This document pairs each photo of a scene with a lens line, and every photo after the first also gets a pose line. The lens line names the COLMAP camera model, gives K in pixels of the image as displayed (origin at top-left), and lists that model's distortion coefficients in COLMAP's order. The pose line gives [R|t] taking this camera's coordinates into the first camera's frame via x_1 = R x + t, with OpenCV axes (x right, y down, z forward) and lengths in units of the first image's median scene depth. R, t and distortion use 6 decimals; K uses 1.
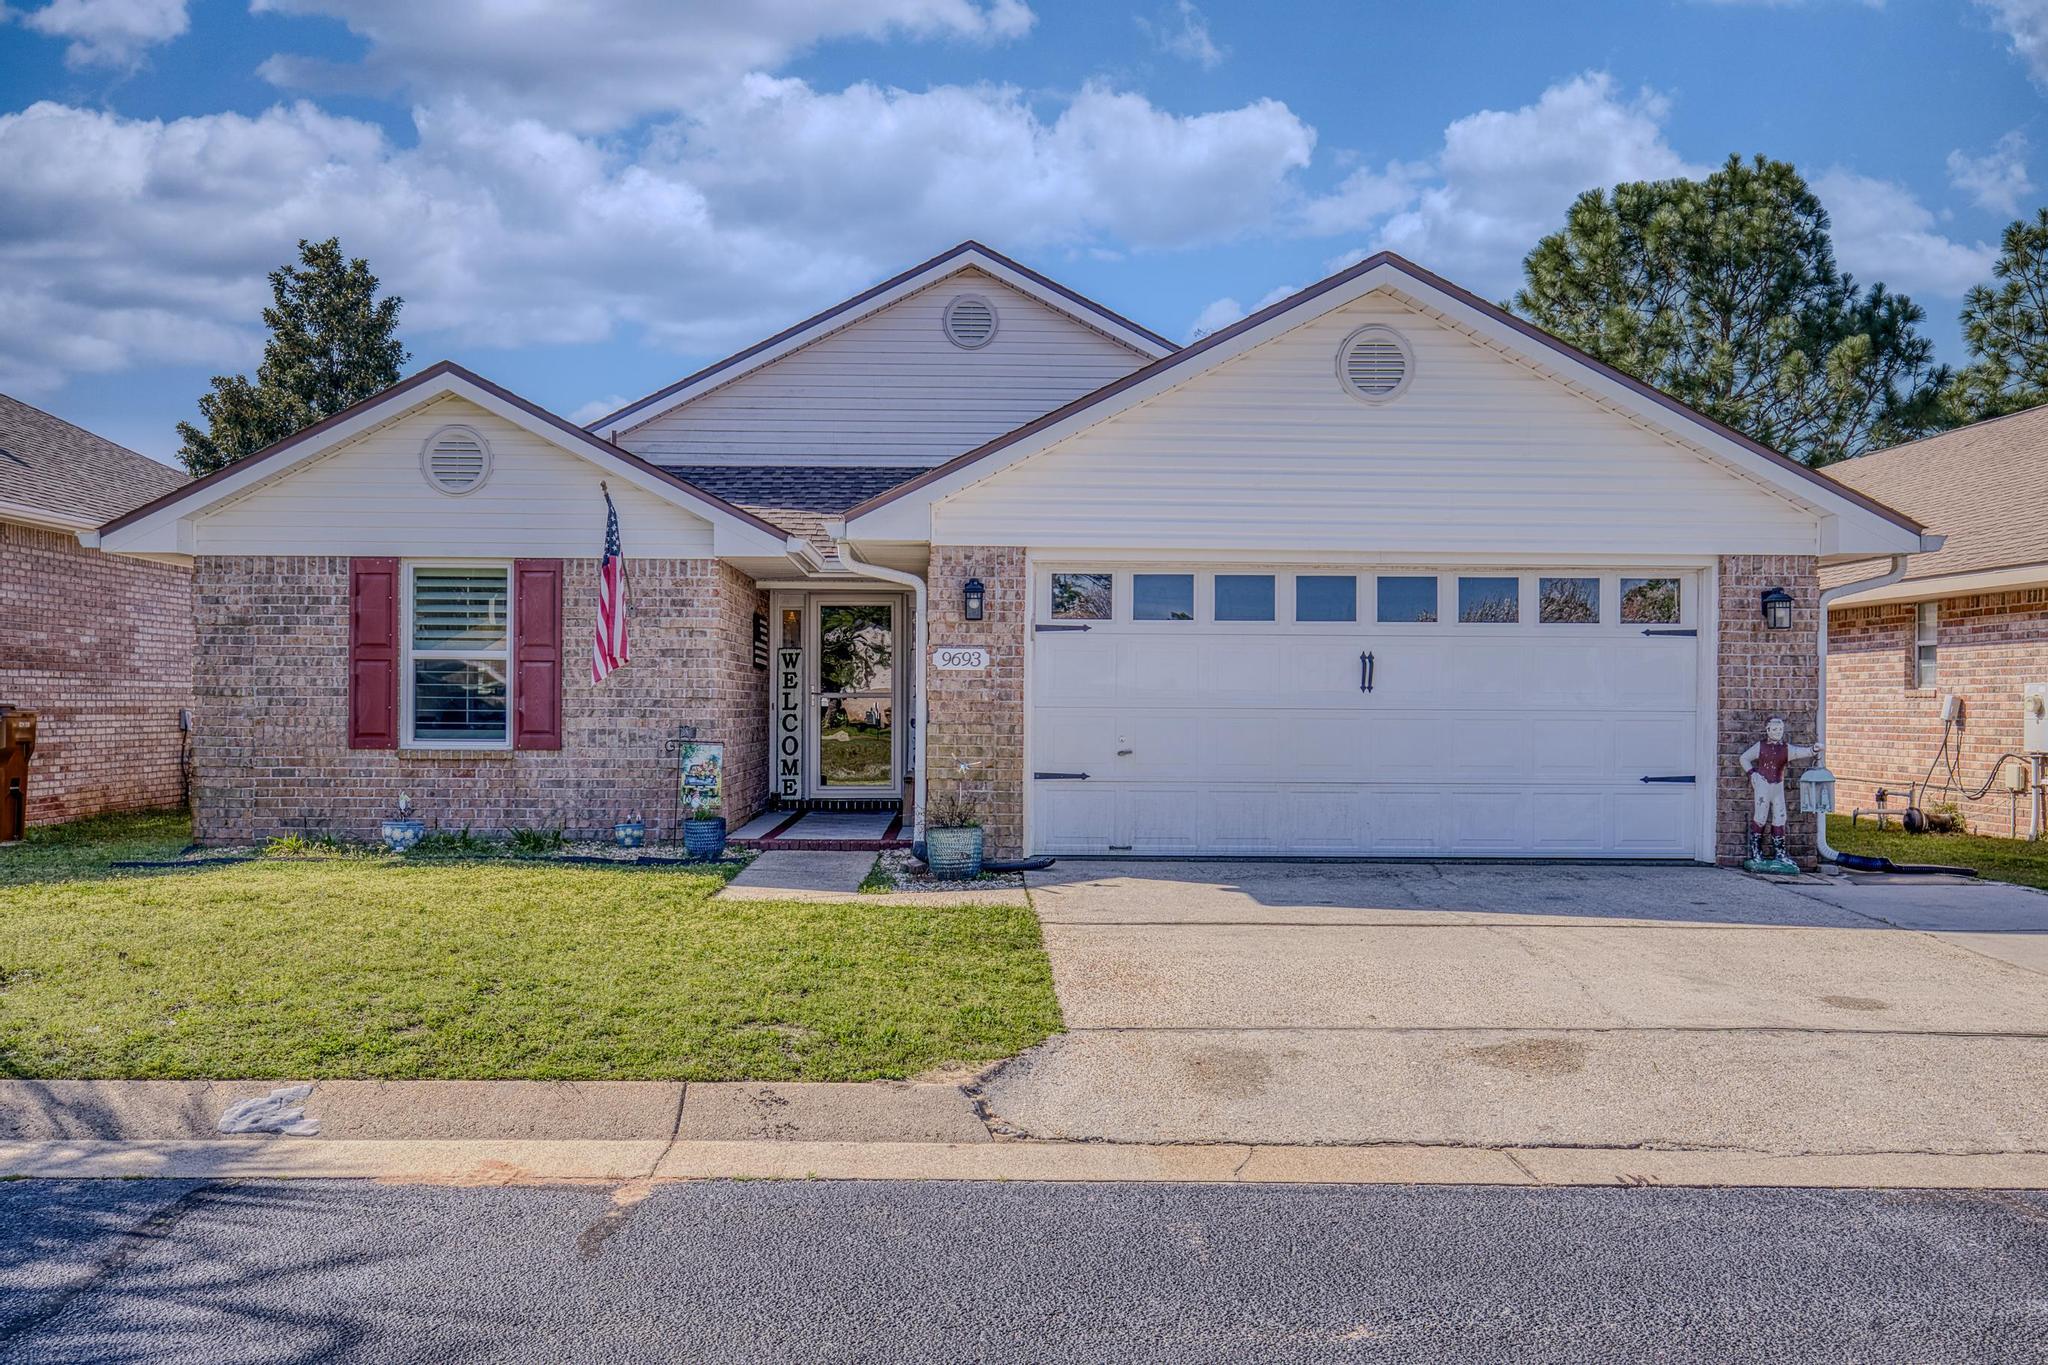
lens RADIAL K [[1778.9, 0, 1020.0], [0, 1778.9, 692.3], [0, 0, 1]] dist [0.007812, -0.001818]
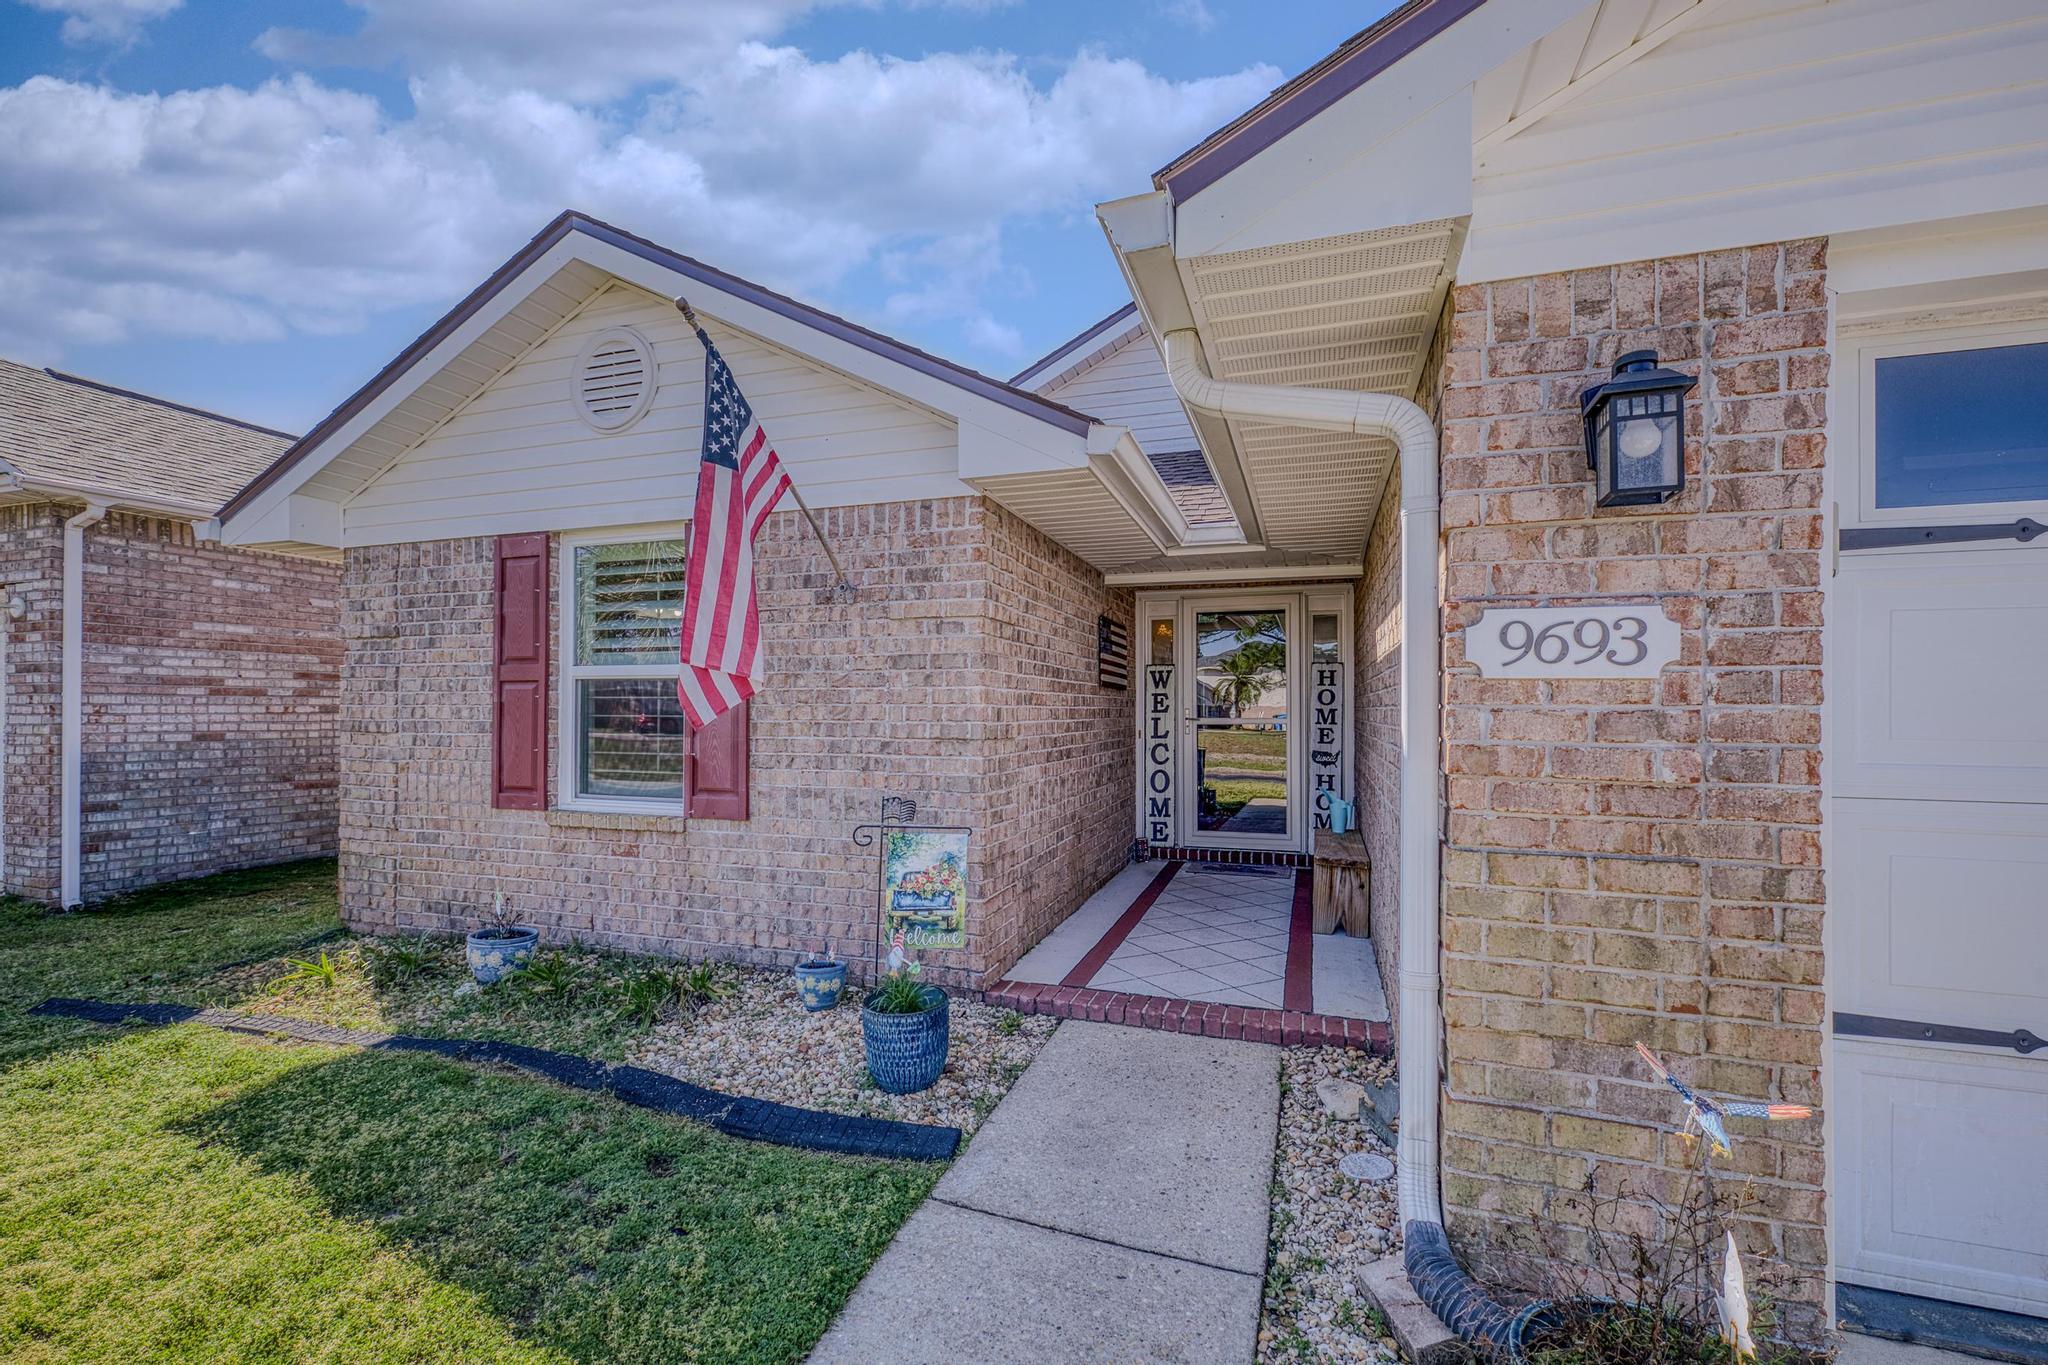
lens RADIAL K [[887.7, 0, 1008.3], [0, 887.7, 712.1], [0, 0, 1]] dist [0.002892, 0.000413]
pose [[0.935903, -0.003061, -0.352243, -0.062287], [0.006167, 0.999951, 0.007695, -0.007663], [0.352203, -0.009374, 0.935877, 0.741276]]
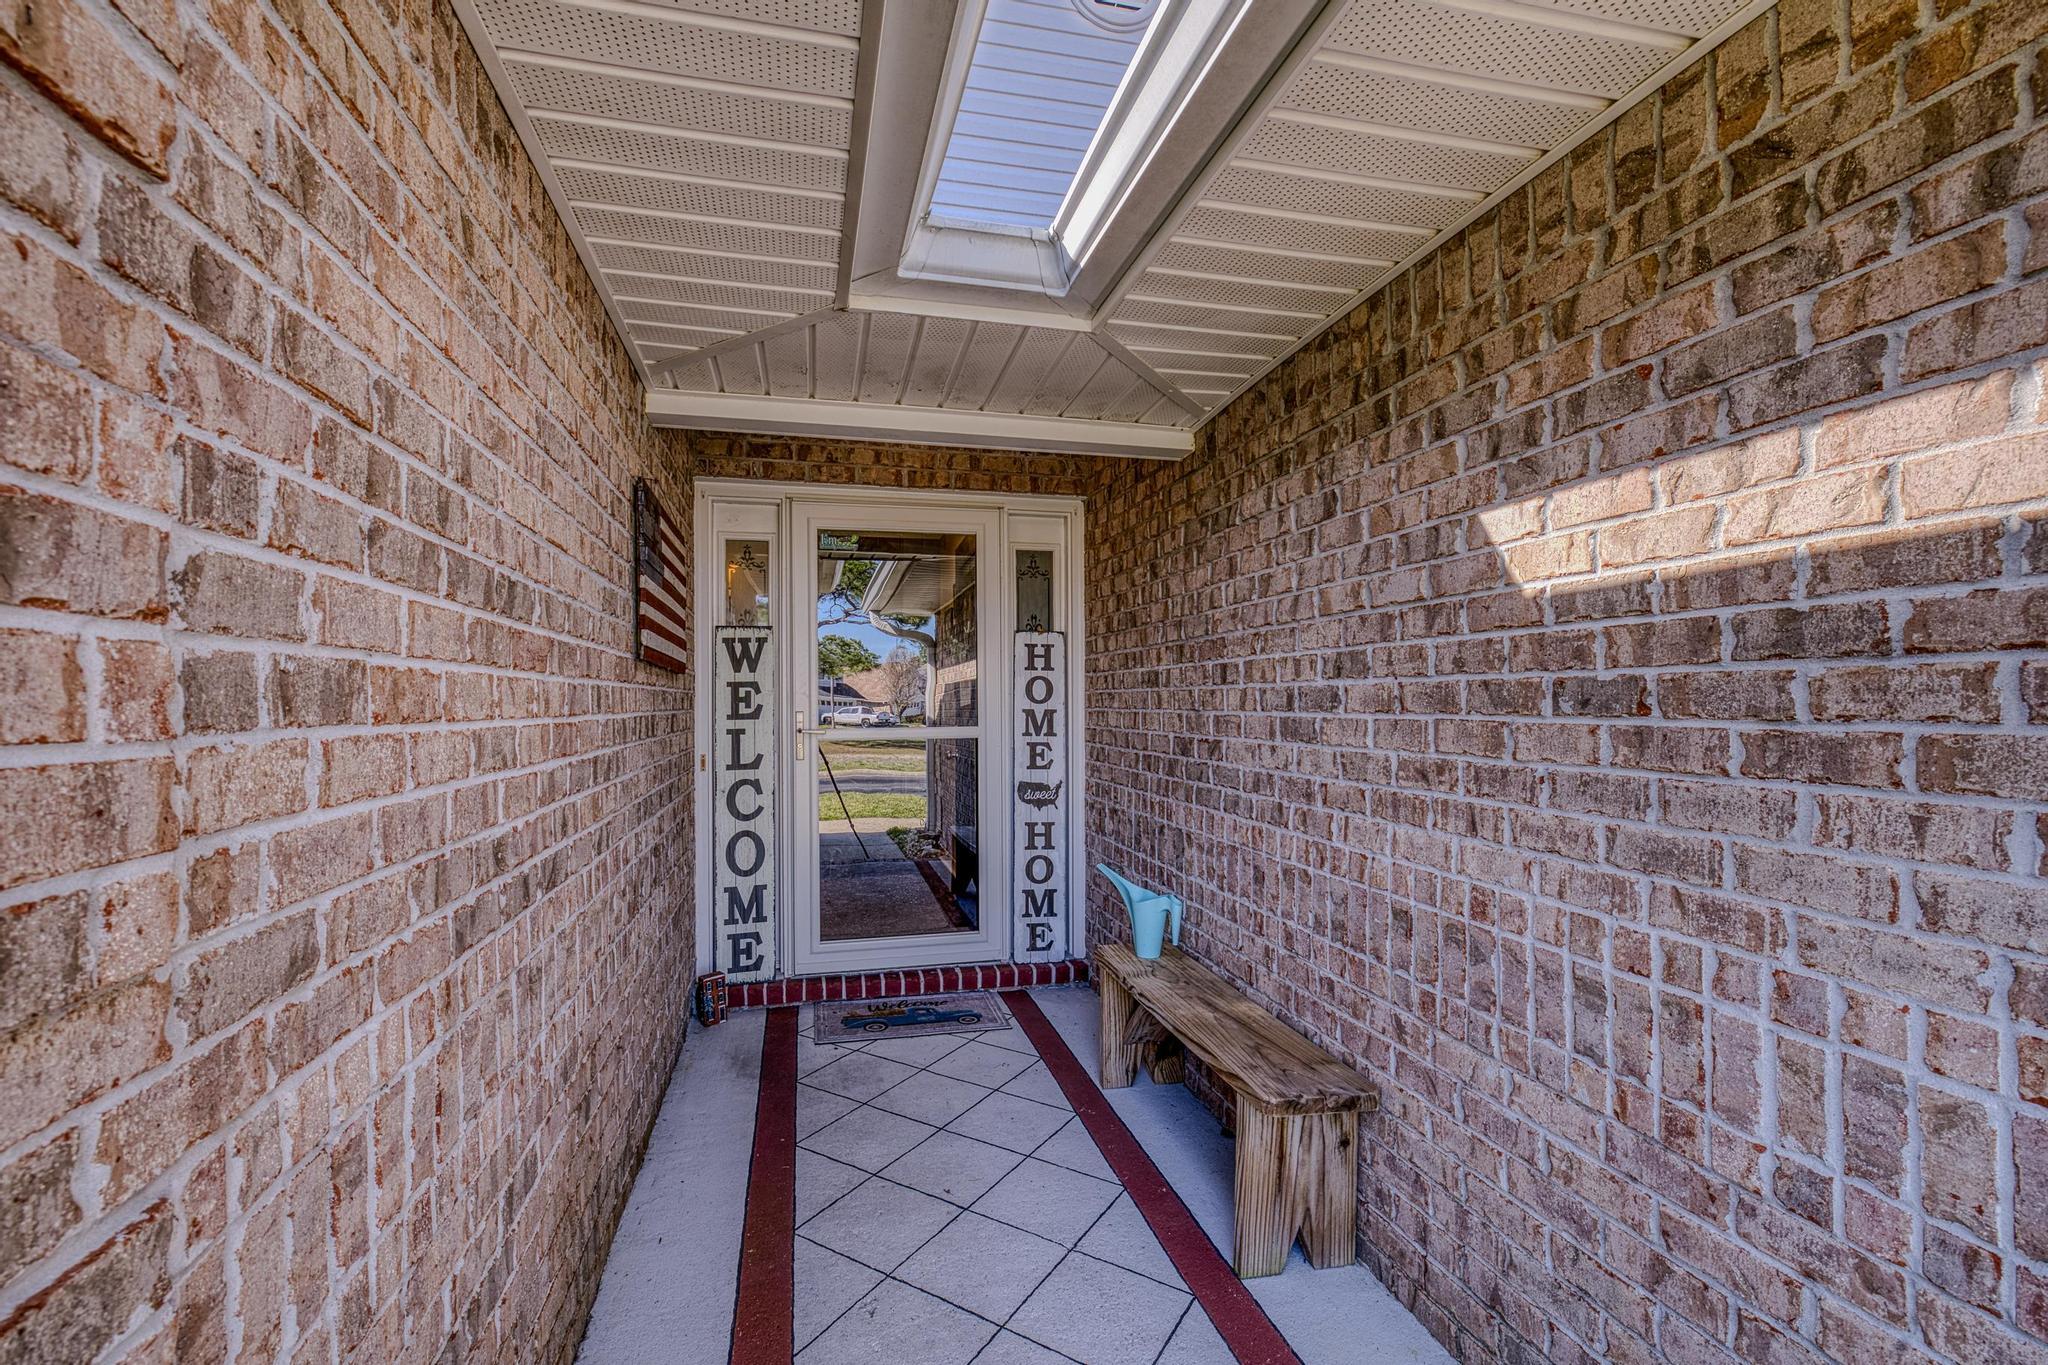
lens RADIAL K [[887.7, 0, 1013.0], [0, 887.7, 697.9], [0, 0, 1]] dist [0.002892, 0.000413]
pose [[0.979937, -0.008739, 0.199116, -0.137253], [0.008302, 0.999961, 0.003030, -0.009431], [-0.199135, -0.001316, 0.979971, 0.984622]]
